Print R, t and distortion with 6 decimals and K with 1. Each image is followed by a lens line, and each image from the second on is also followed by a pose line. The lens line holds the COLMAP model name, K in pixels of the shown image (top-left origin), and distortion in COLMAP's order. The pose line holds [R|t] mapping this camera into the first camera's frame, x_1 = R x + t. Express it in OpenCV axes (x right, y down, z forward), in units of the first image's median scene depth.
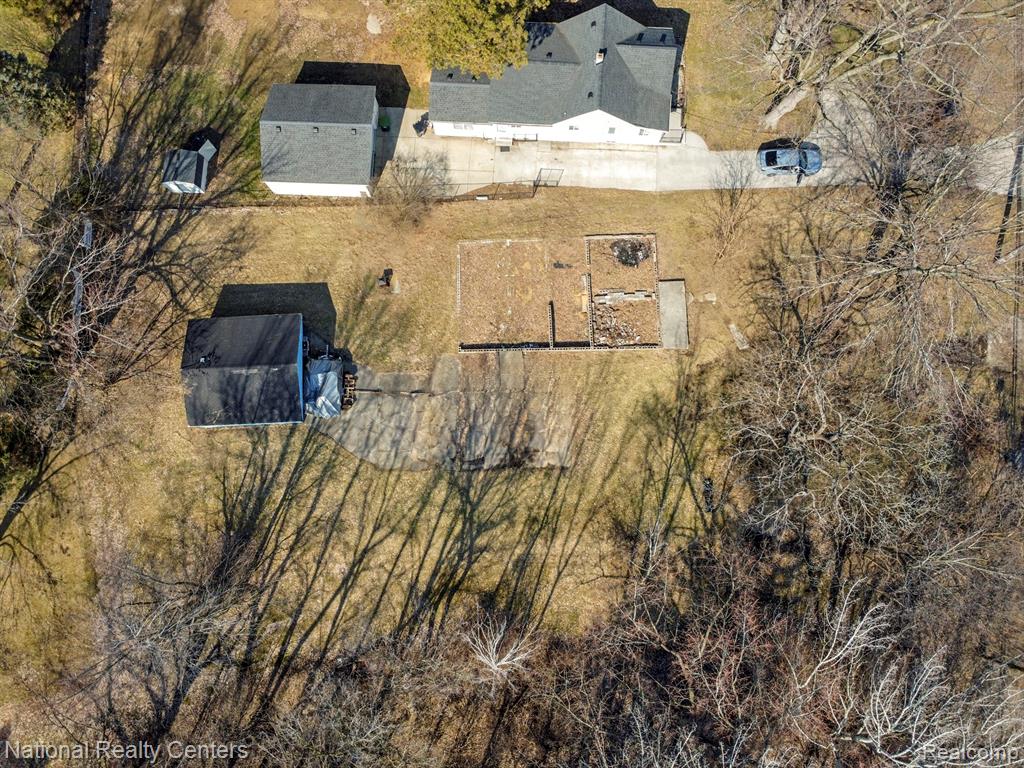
lens RADIAL K [[738.7, 0, 514.9], [0, 738.7, 384.1], [0, 0, 1]] dist [-0.026222, -0.010275]
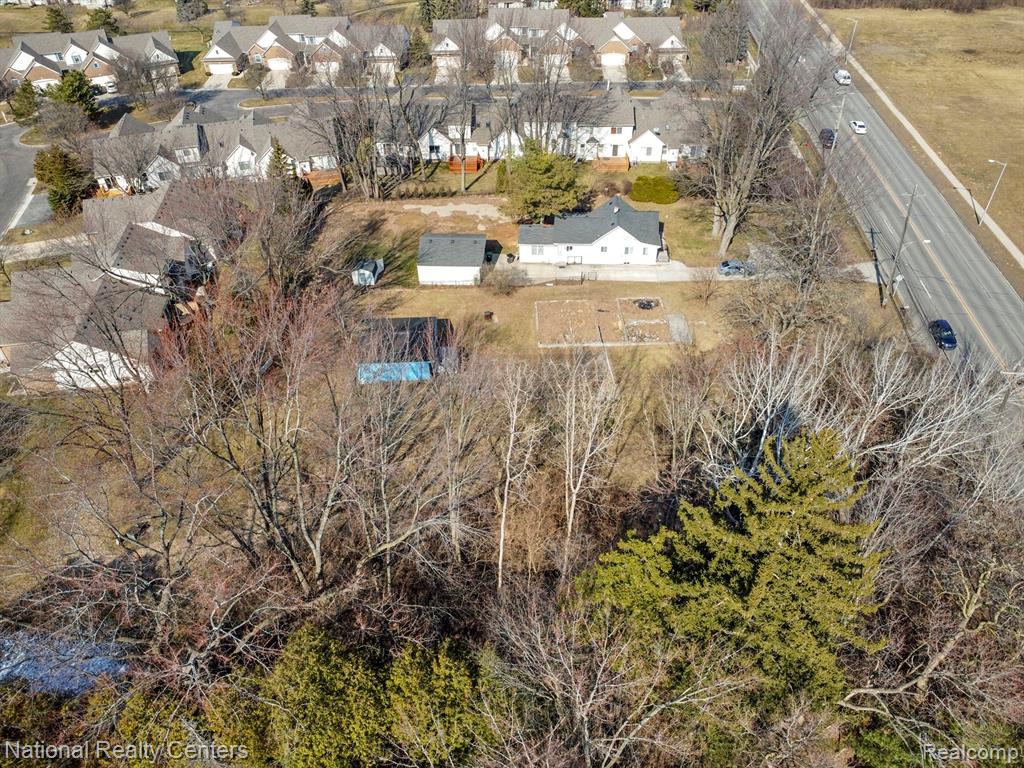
lens RADIAL K [[741.7, 0, 512.0], [0, 741.7, 384.0], [0, 0, 1]] dist [-0.032579, 0.004195]
pose [[0.999973, 0.005433, -0.004866, -0.121392], [-0.007293, 0.753830, -0.657029, 1.004832], [0.000099, 0.657047, 0.753850, -0.068991]]
